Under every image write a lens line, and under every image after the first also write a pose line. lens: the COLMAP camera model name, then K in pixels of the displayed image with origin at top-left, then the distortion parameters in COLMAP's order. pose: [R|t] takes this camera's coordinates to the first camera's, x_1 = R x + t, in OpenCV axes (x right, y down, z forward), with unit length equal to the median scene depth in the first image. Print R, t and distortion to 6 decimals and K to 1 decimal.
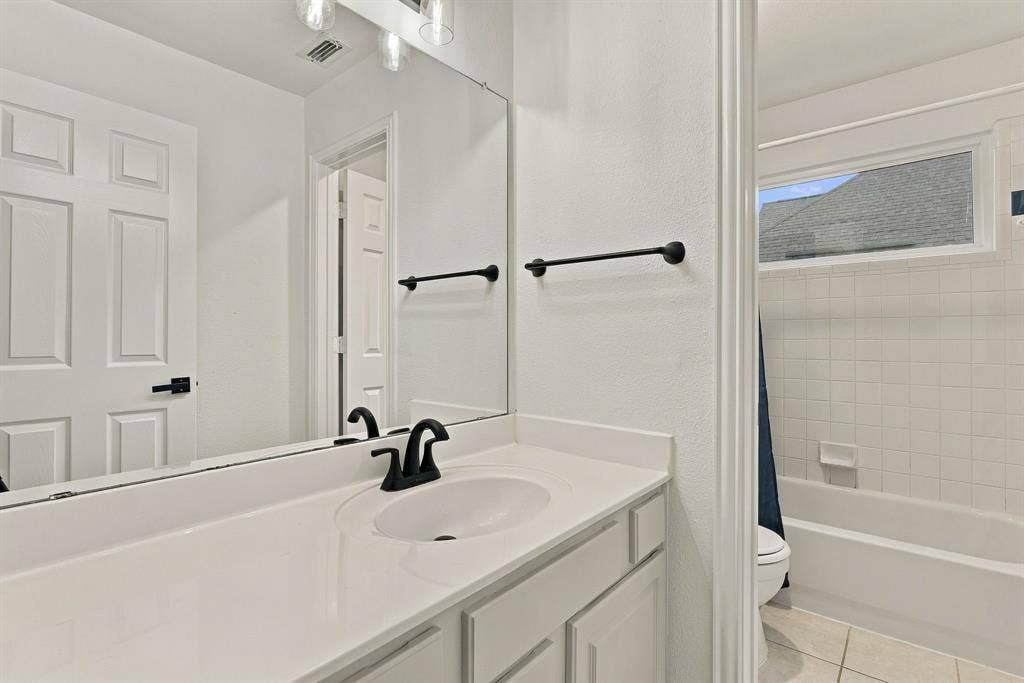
lens RADIAL K [[478.1, 0, 512.0], [0, 478.1, 341.5], [0, 0, 1]] dist [-0.000013, -0.000028]
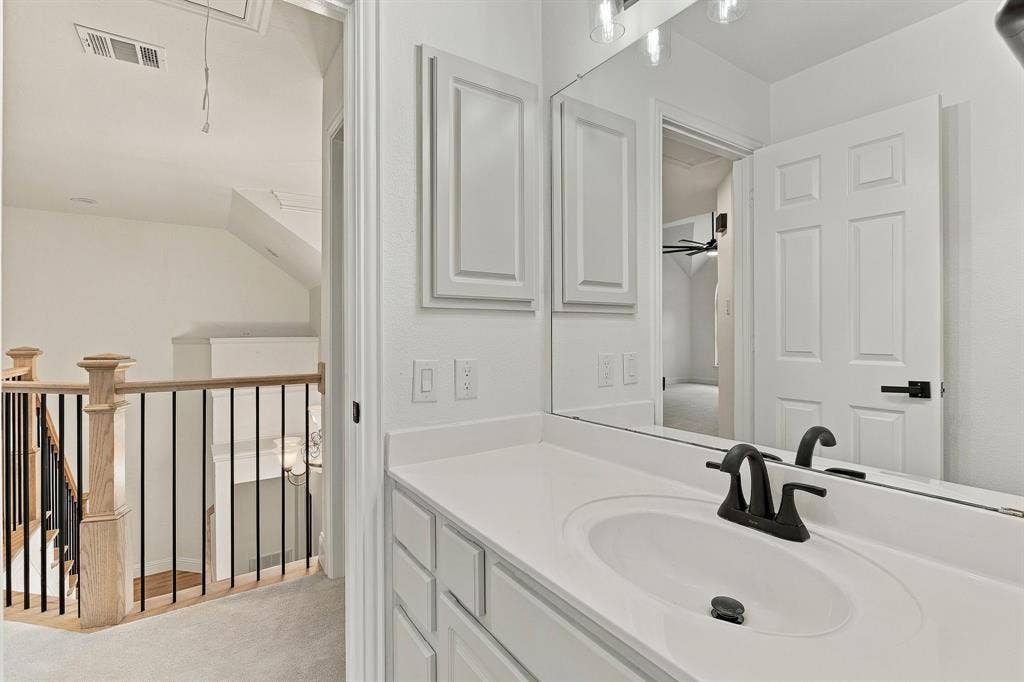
lens RADIAL K [[478.1, 0, 512.0], [0, 478.1, 341.0], [0, 0, 1]] dist [-0.000013, -0.000028]
pose [[-0.273836, 0.005603, -0.961760, 0.441647], [0.000612, 0.999984, 0.005651, -0.006316], [0.961776, 0.000959, -0.273835, 0.564879]]
